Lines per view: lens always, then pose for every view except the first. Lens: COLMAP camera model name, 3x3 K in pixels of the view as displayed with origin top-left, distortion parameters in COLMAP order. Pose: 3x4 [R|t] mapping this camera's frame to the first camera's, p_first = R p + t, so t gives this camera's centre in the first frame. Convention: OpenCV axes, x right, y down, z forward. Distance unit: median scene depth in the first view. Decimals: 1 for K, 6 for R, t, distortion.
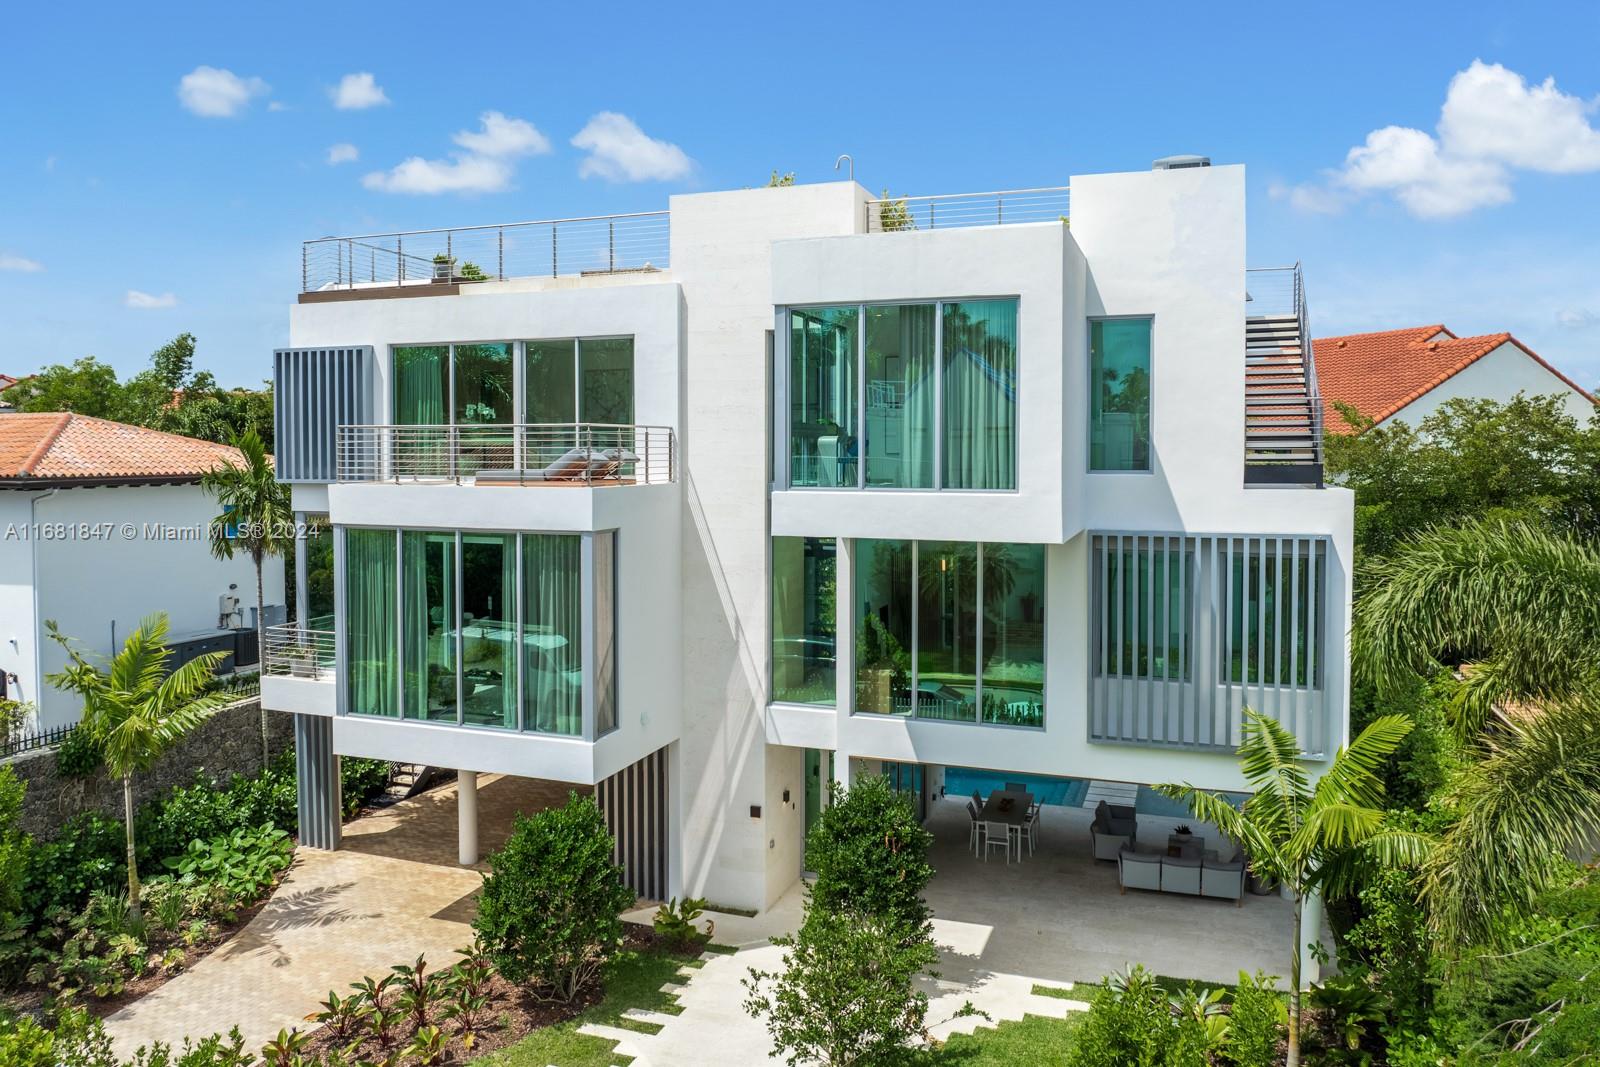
lens RADIAL K [[1122.4, 0, 800.0], [0, 1122.4, 533.5], [0, 0, 1]] dist [-0.046915, -0.001079]
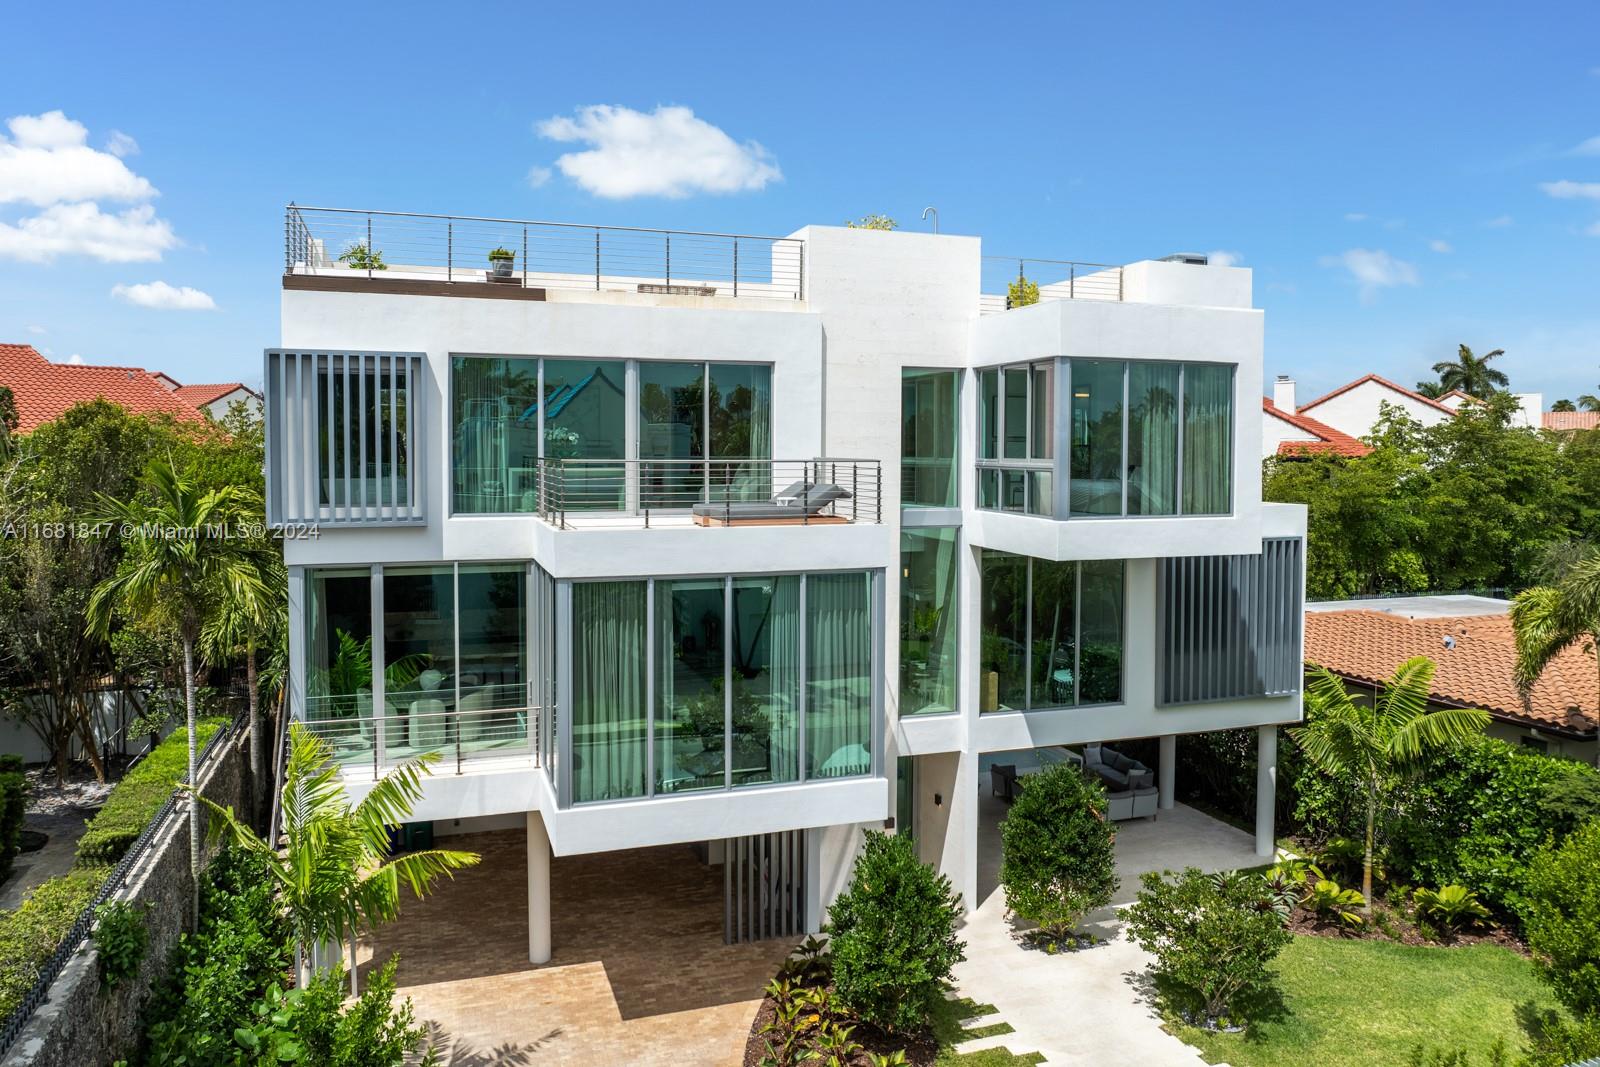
lens RADIAL K [[1122.4, 0, 800.0], [0, 1122.4, 533.5], [0, 0, 1]] dist [-0.046915, -0.001079]
pose [[0.782014, -0.046026, 0.621559, -0.787009], [0.042177, 0.998891, 0.020902, -0.051366], [-0.621832, 0.009870, 0.783089, 0.237714]]
